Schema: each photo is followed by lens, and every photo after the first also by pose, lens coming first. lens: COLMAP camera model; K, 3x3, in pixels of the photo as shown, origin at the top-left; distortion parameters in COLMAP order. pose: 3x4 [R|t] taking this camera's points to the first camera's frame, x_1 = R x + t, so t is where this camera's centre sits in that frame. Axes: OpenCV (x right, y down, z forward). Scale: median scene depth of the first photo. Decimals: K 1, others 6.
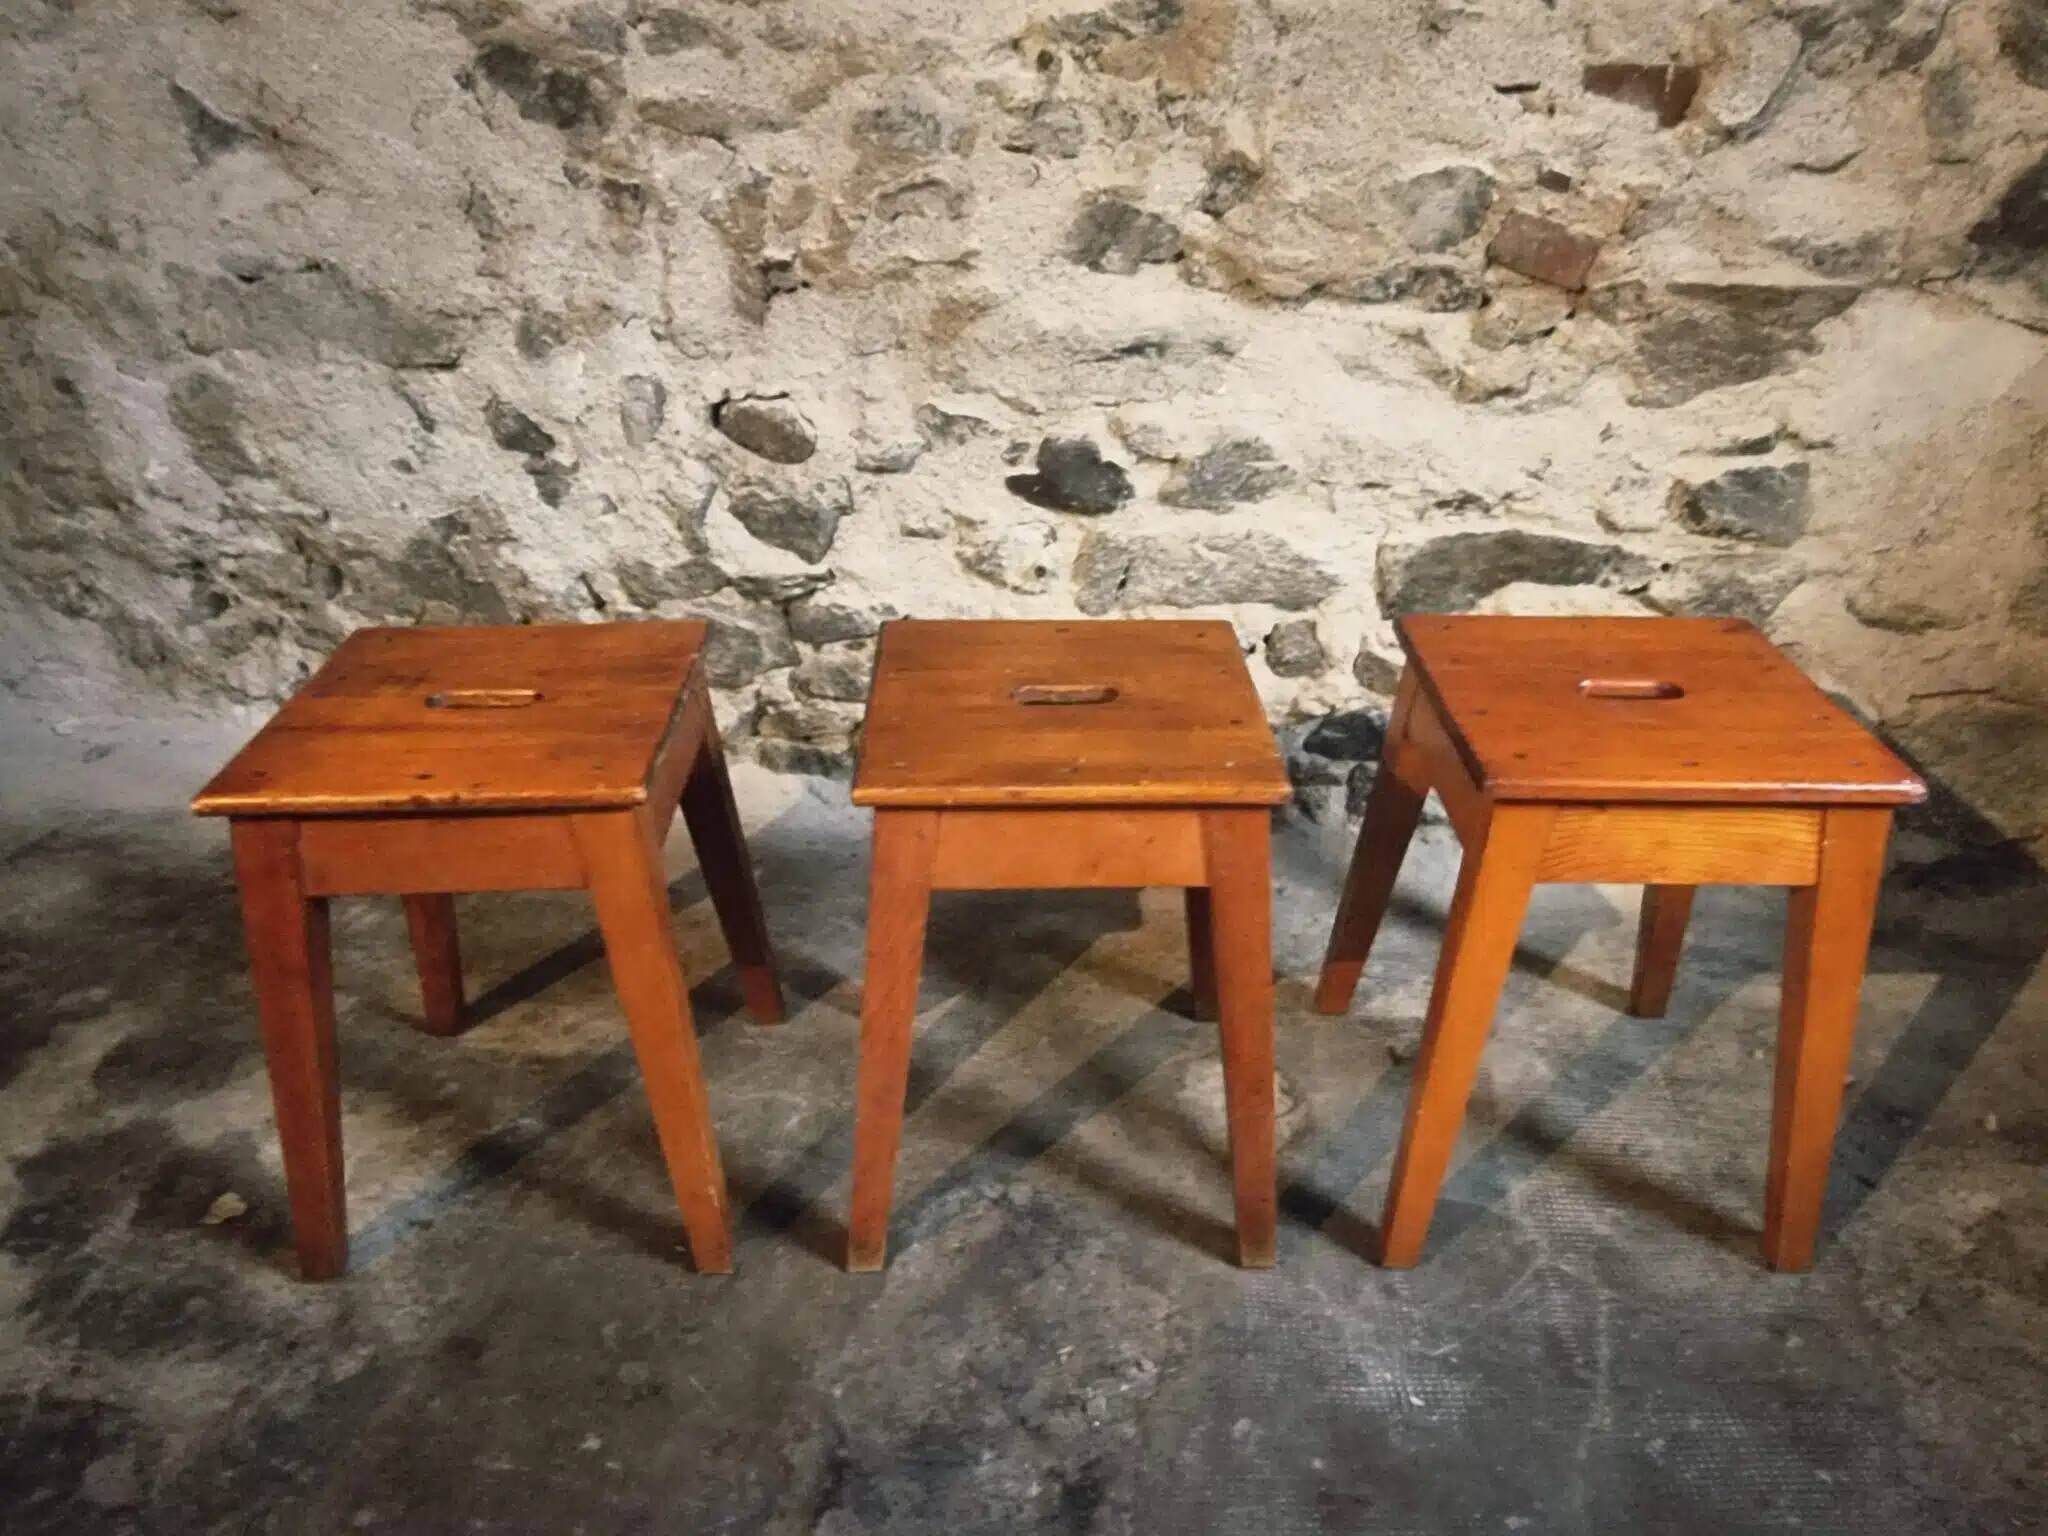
lens RADIAL K [[1470.1, 0, 1036.4], [0, 1470.1, 749.7], [0, 0, 1]] dist [-0.006329, 0.012063]
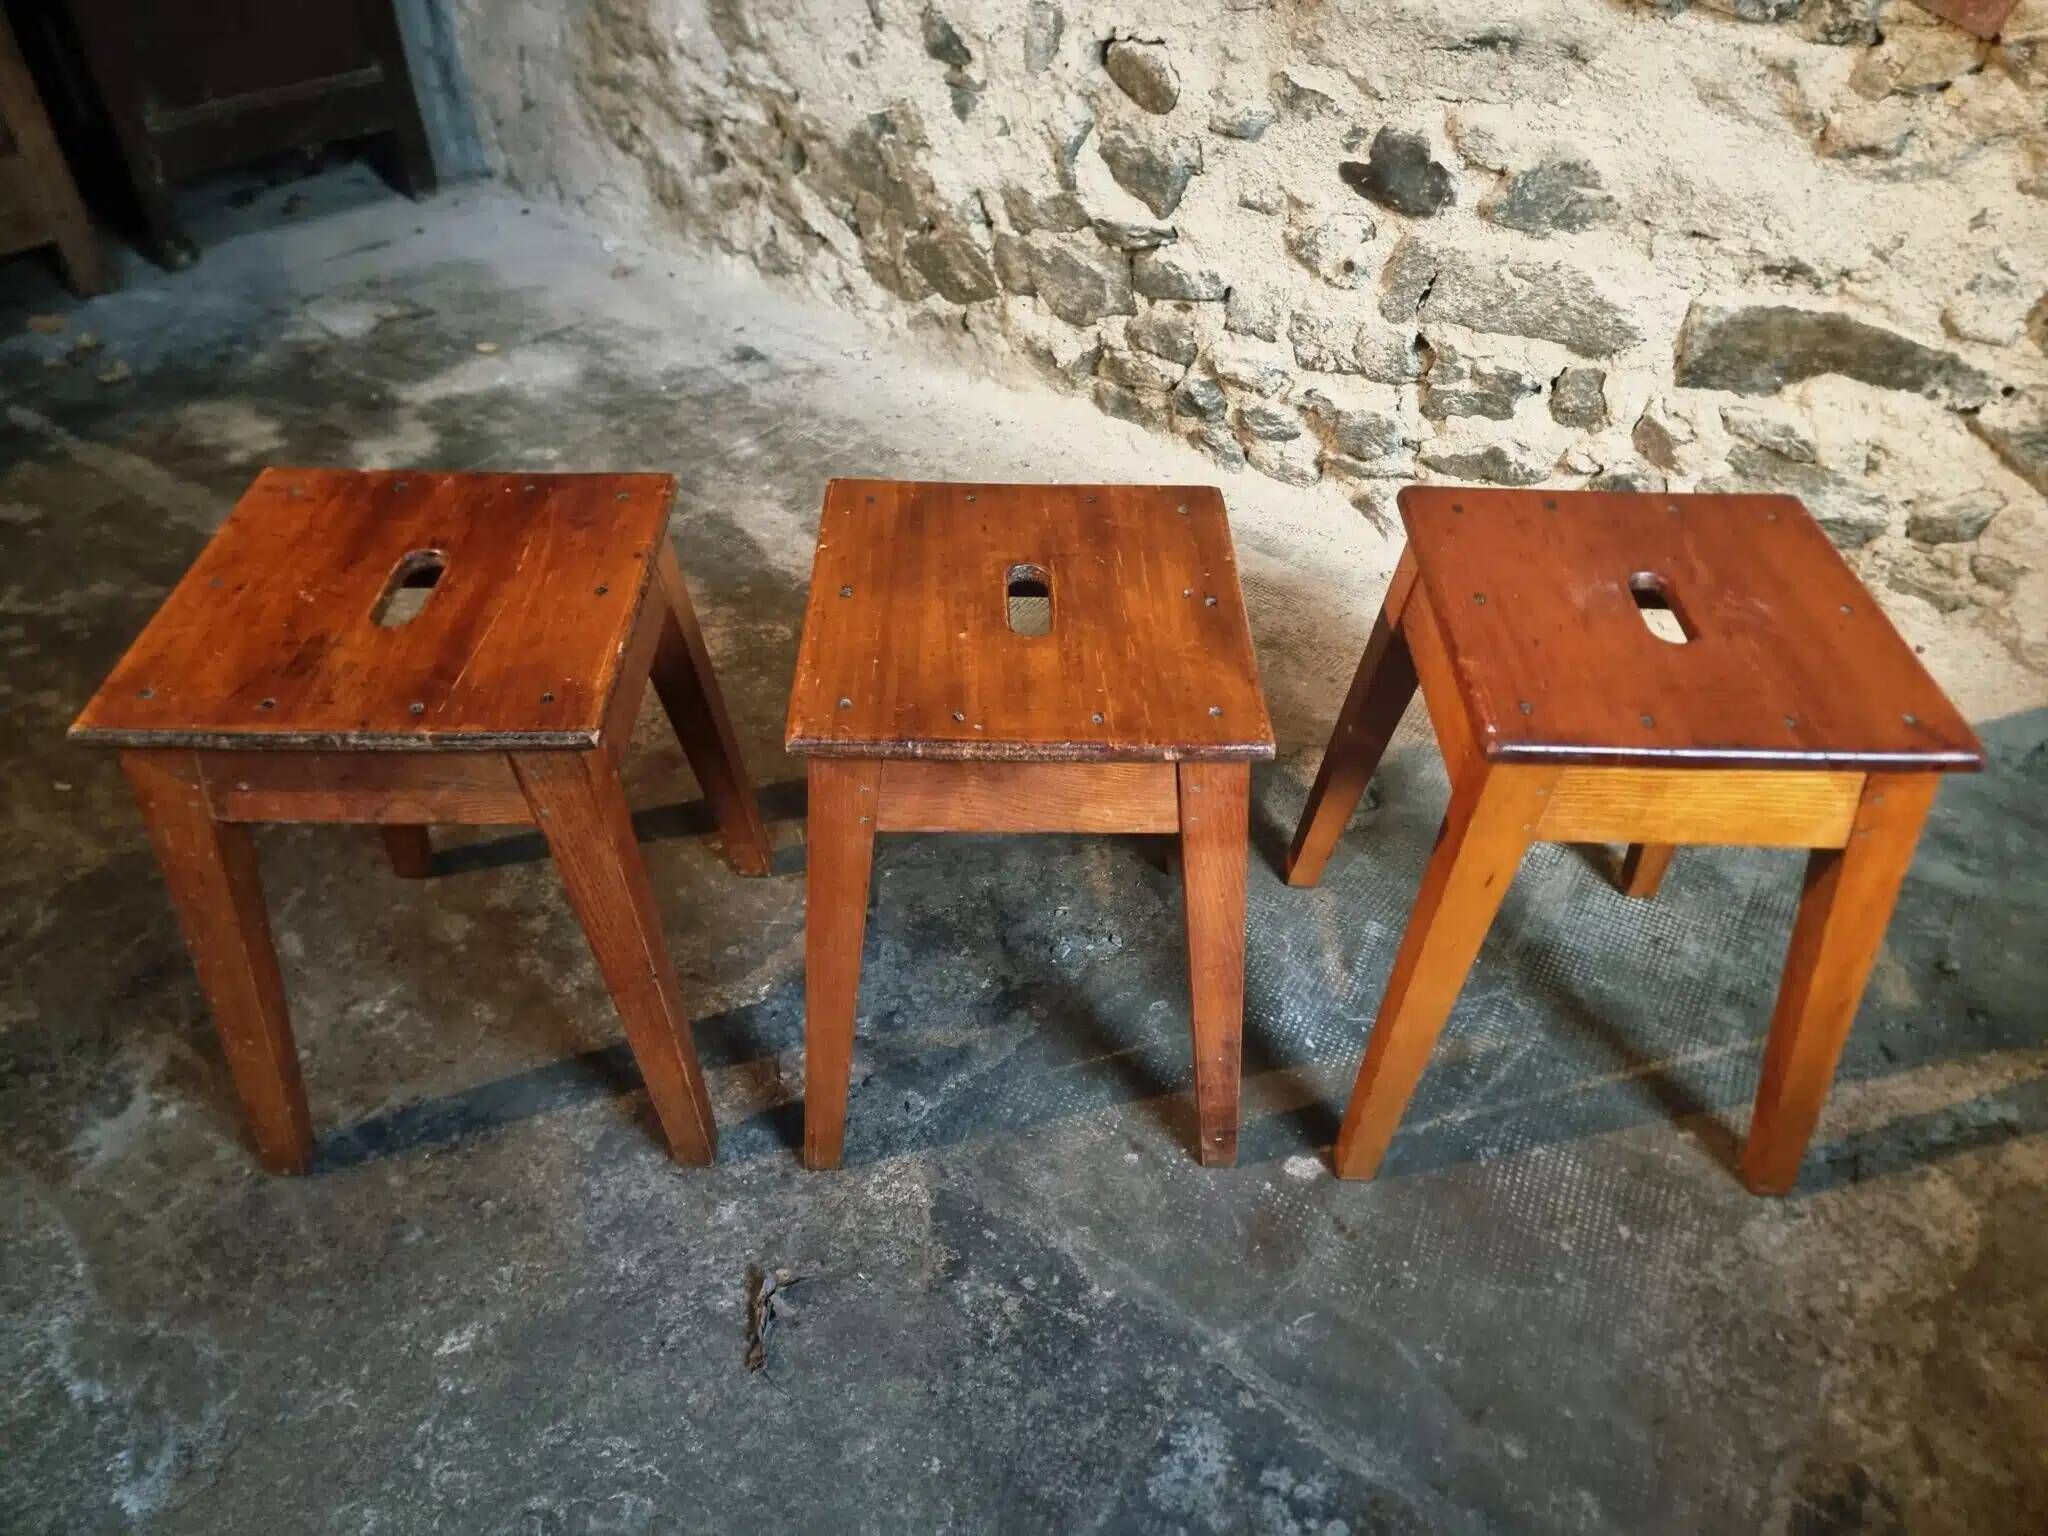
lens RADIAL K [[1440.9, 0, 1047.3], [0, 1440.9, 773.1], [0, 0, 1]] dist [0.069963, -0.052634]
pose [[0.896784, 0.307252, -0.318393, 0.252902], [-0.226327, 0.936856, 0.266603, -0.013330], [0.380203, -0.167024, 0.909697, -0.065057]]
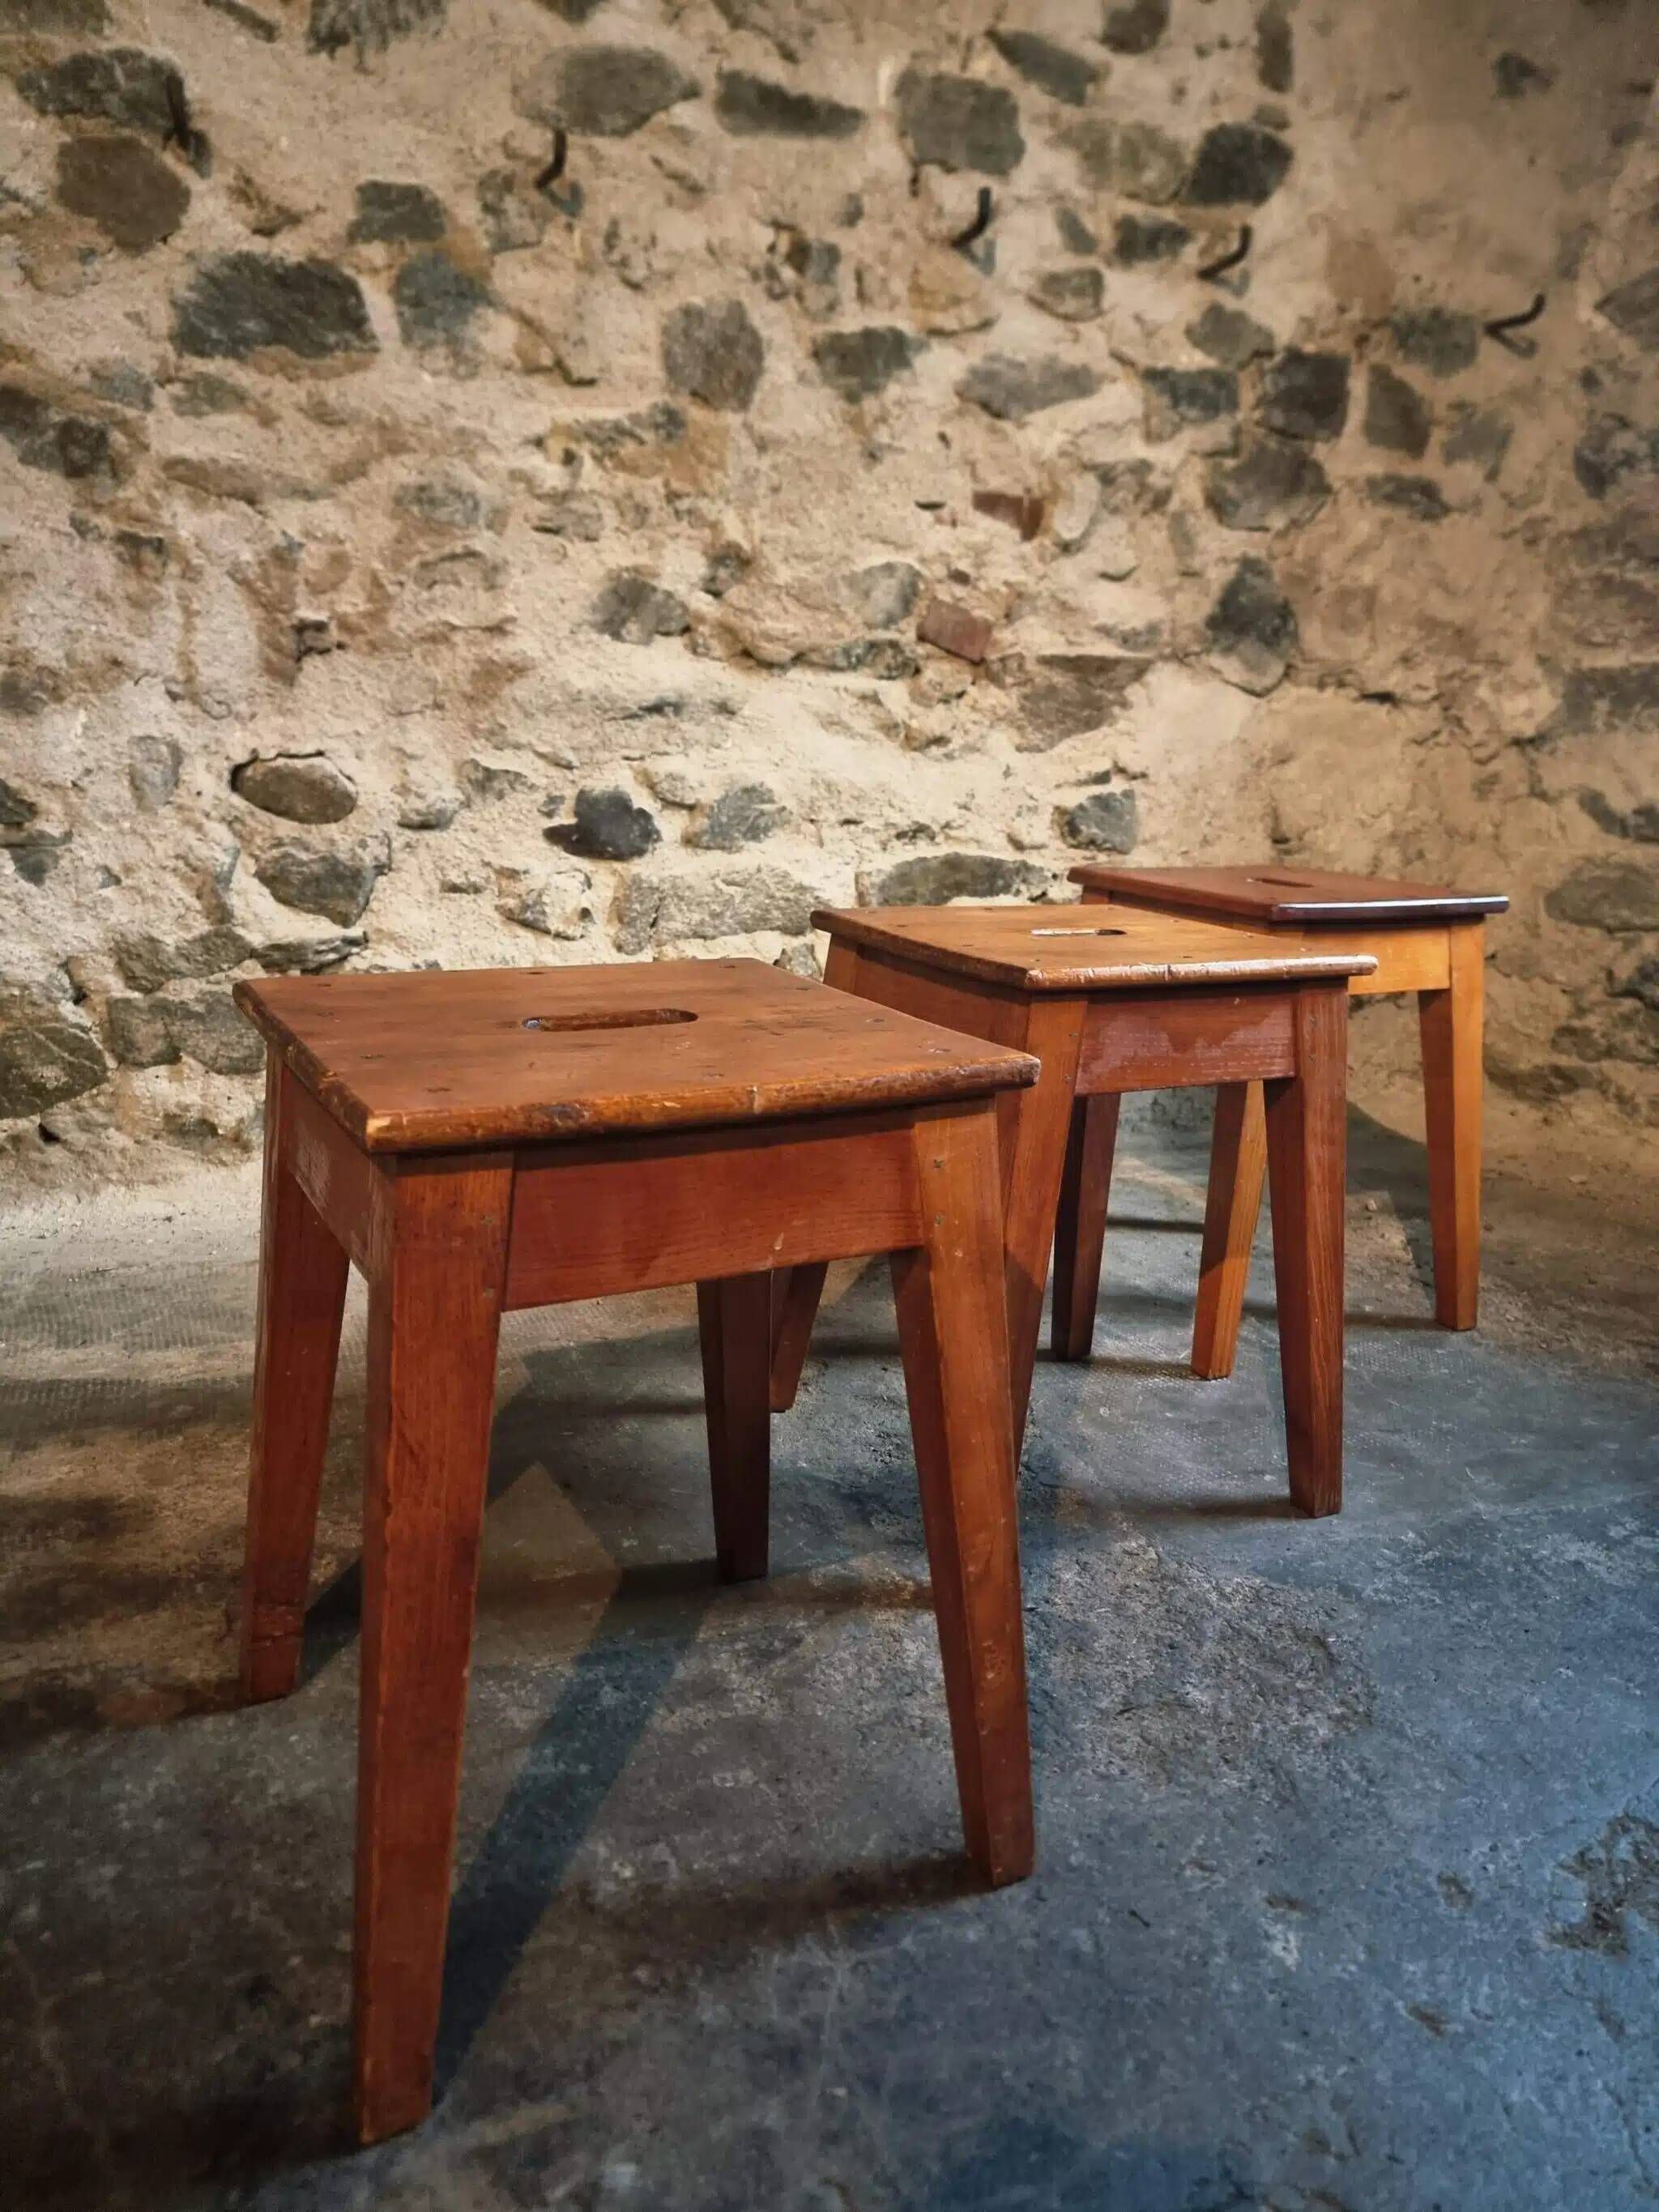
lens RADIAL K [[1546.8, 0, 828.9], [0, 1546.8, 1133.8], [0, 0, 1]] dist [0.065874, -0.062926]
pose [[0.852069, -0.103990, 0.512995, -0.464476], [0.210853, 0.965222, -0.154558, 0.260991], [-0.479082, 0.239860, 0.844362, -0.020914]]
